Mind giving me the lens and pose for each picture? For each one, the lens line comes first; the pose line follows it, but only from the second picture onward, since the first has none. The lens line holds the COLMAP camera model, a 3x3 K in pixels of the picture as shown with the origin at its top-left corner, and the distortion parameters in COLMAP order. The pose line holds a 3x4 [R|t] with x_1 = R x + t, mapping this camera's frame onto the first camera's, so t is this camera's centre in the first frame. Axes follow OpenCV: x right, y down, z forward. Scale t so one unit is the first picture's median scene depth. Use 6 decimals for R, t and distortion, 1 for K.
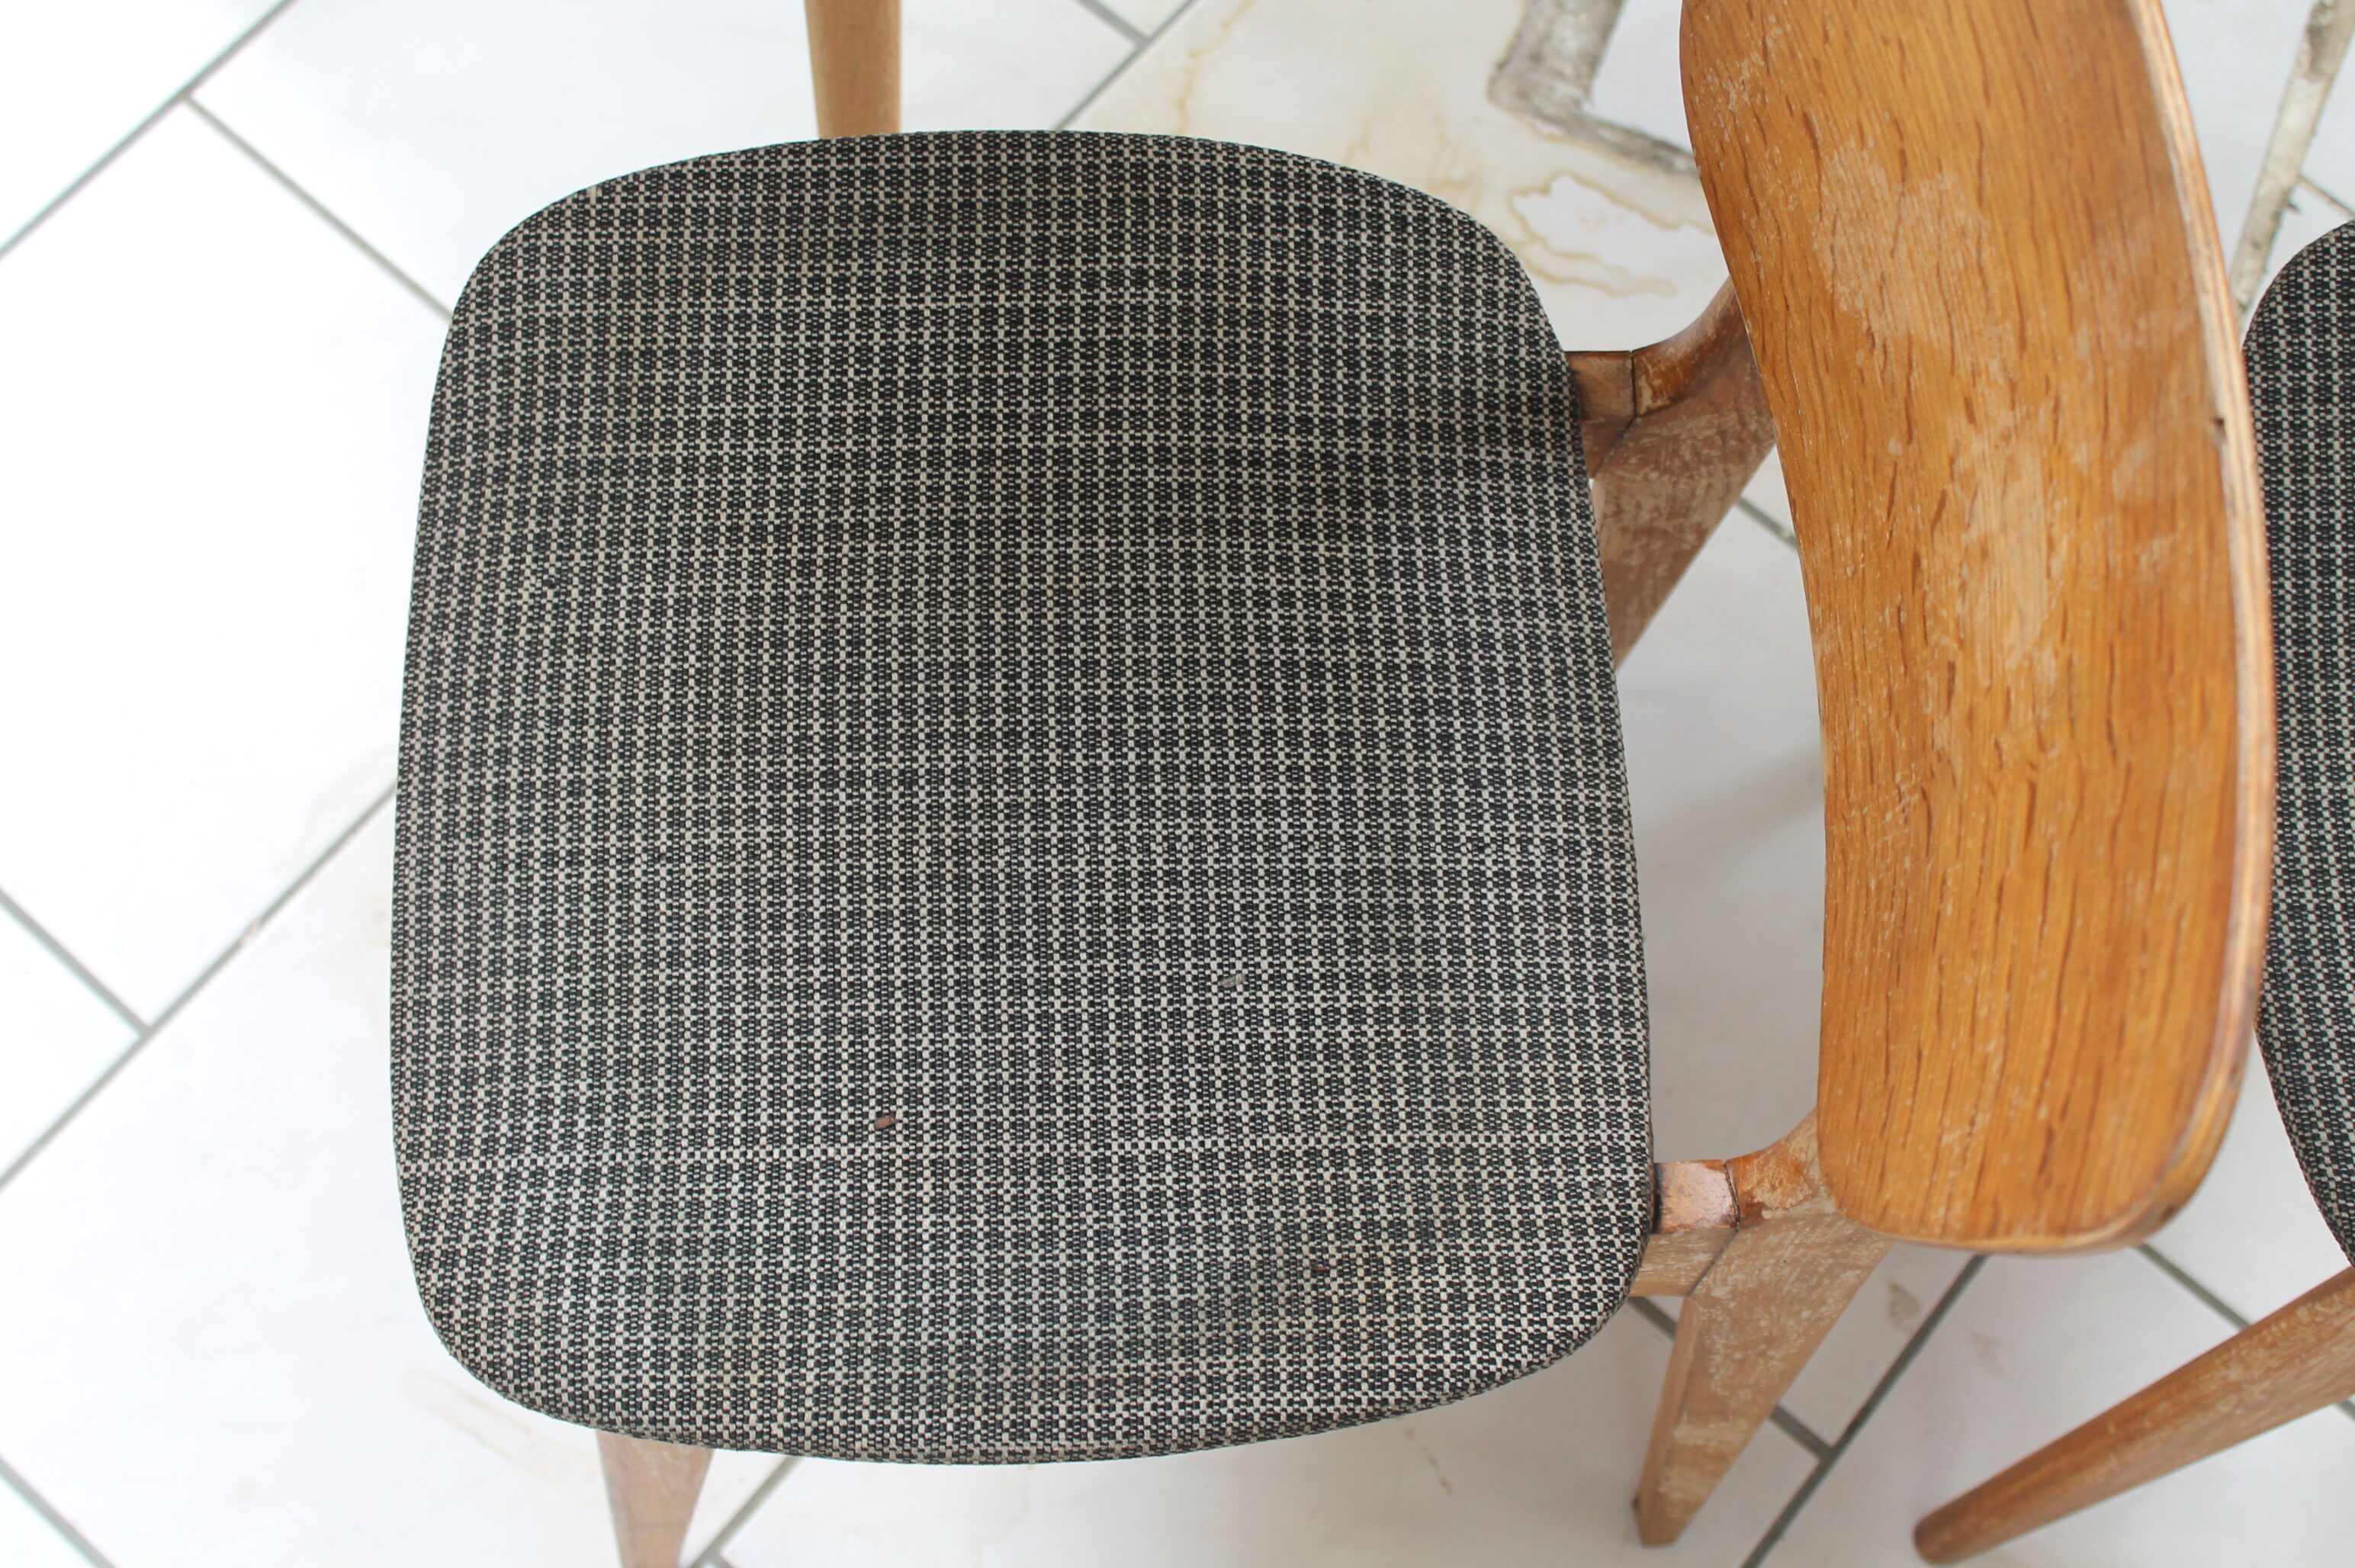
lens RADIAL K [[2918.7, 0, 1177.5], [0, 2918.7, 784.0], [0, 0, 1]] dist [-0.080113, 0.014098]
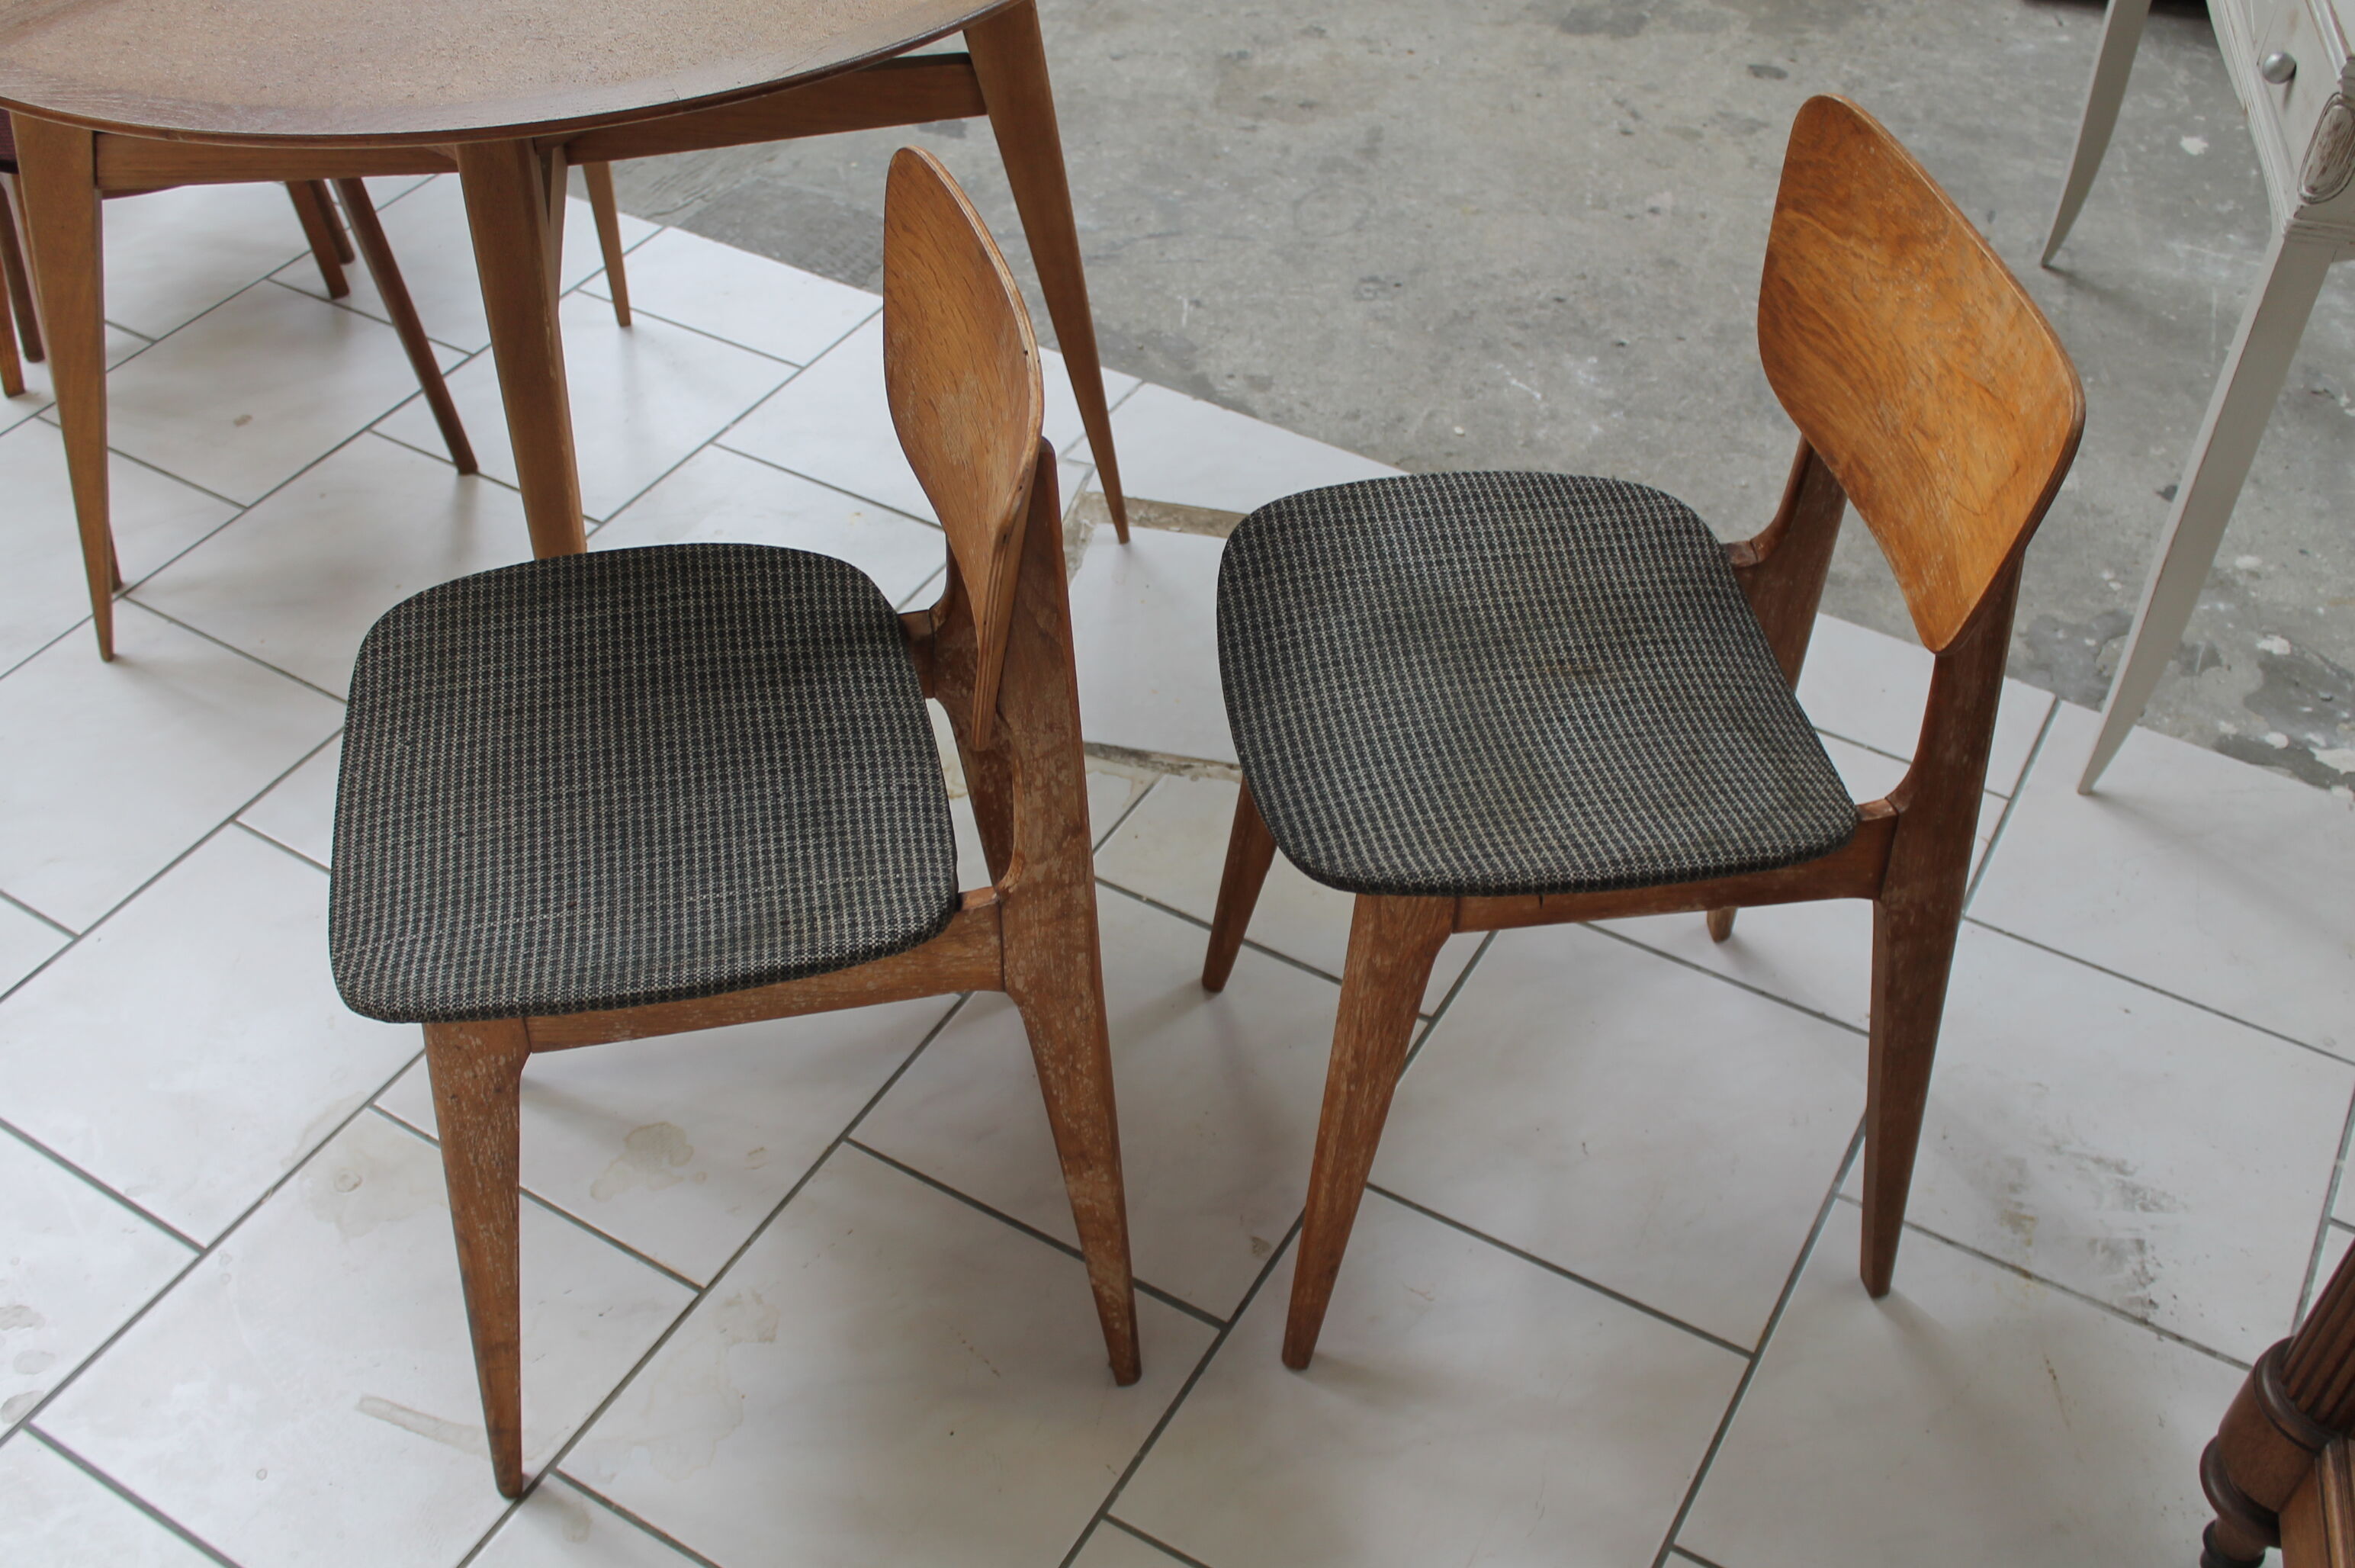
lens RADIAL K [[2290.8, 0, 1177.5], [0, 2290.8, 784.0], [0, 0, 1]] dist [-0.128667, 0.113304]
pose [[0.984769, -0.141562, 0.100951, 0.162919], [0.172145, 0.875412, -0.451685, 0.804796], [-0.024433, 0.462183, 0.886448, -0.441579]]
